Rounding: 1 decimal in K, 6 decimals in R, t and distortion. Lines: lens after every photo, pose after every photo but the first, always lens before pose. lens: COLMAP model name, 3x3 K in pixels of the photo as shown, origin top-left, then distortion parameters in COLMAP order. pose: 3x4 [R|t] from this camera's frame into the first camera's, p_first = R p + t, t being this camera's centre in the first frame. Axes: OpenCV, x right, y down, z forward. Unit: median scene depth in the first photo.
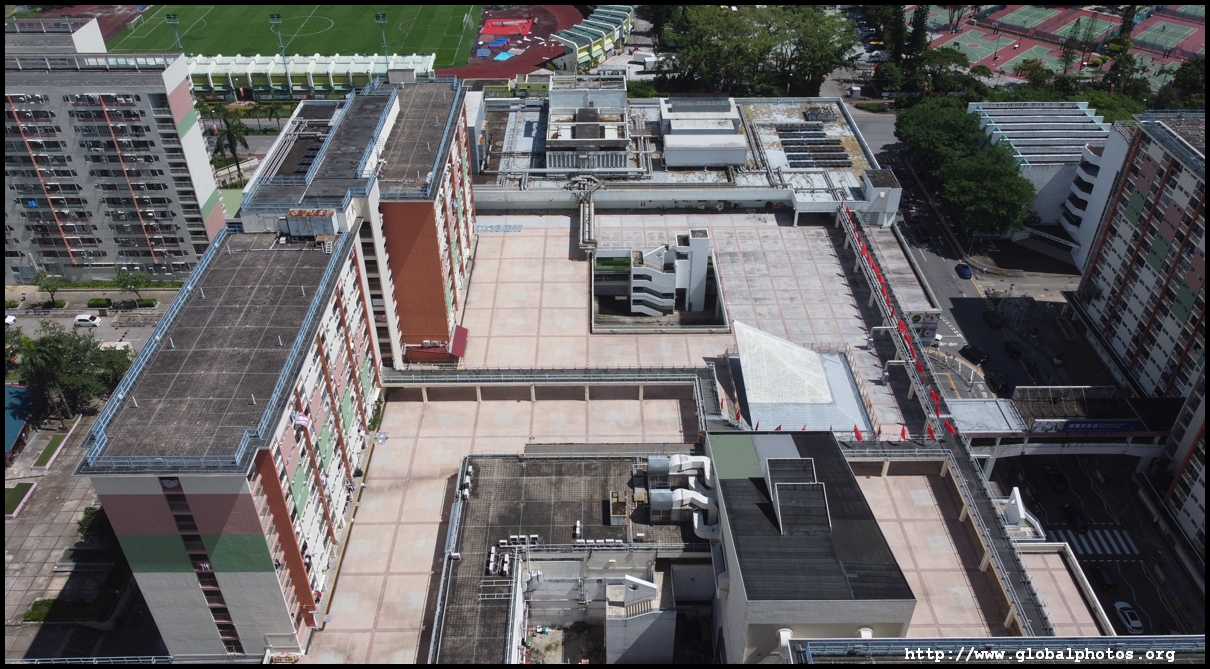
lens RADIAL K [[942.5, 0, 607.3], [0, 942.5, 339.1], [0, 0, 1]] dist [-0.000401, -0.002760]
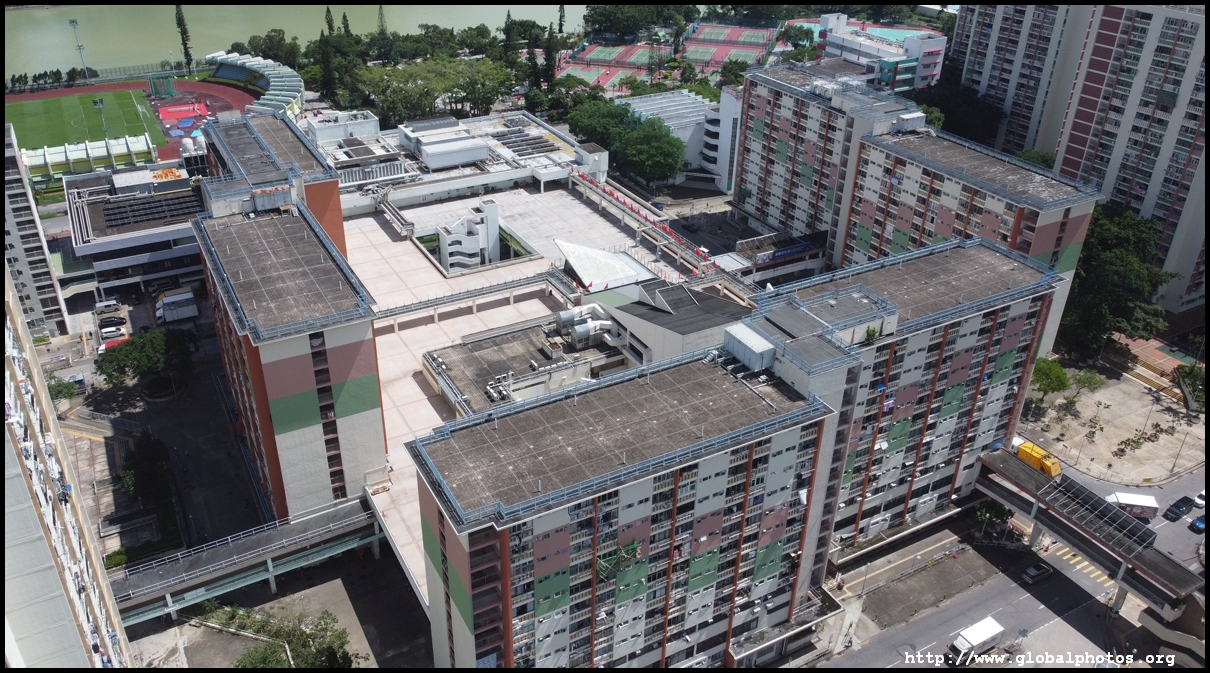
lens RADIAL K [[951.9, 0, 602.0], [0, 951.9, 332.8], [0, 0, 1]] dist [0.000796, -0.004702]
pose [[0.878105, -0.225700, 0.421889, -0.332369], [0.271432, 0.961117, -0.050775, 0.158584], [-0.394025, 0.159100, 0.905225, -0.215623]]
